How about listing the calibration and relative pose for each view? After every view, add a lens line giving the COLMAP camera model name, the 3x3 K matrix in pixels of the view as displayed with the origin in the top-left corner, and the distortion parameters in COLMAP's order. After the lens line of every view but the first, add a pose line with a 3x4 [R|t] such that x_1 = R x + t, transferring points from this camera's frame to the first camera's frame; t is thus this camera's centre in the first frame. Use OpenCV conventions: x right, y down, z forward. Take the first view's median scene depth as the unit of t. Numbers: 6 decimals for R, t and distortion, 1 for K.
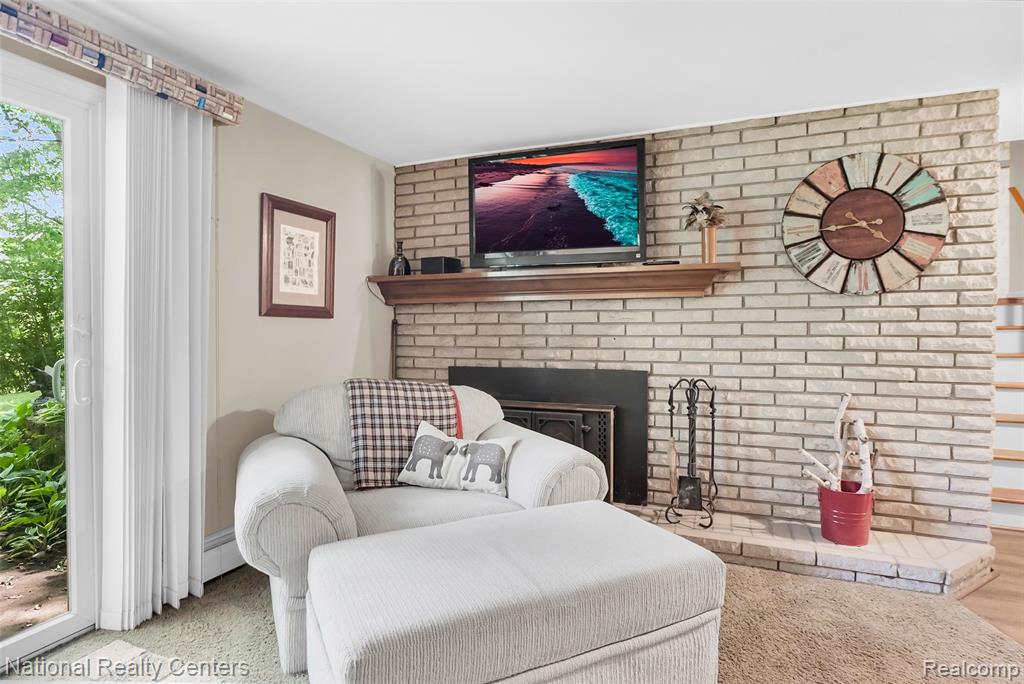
lens RADIAL K [[538.6, 0, 513.3], [0, 538.6, 329.6], [0, 0, 1]] dist [-0.002012, 0.000324]
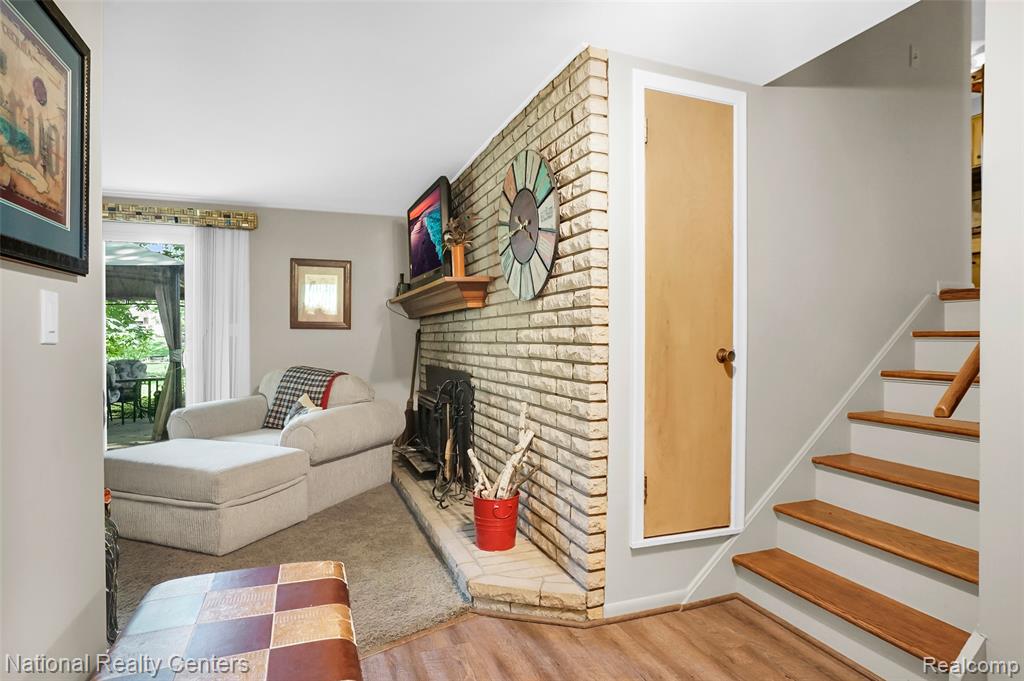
lens RADIAL K [[555.9, 0, 512.0], [0, 555.9, 340.5], [0, 0, 1]] dist [-0.005662, -0.000434]
pose [[0.675780, 0.005695, -0.737082, 1.354630], [-0.004915, 0.999983, 0.003221, 0.004046], [0.737087, 0.001446, 0.675796, 0.310222]]
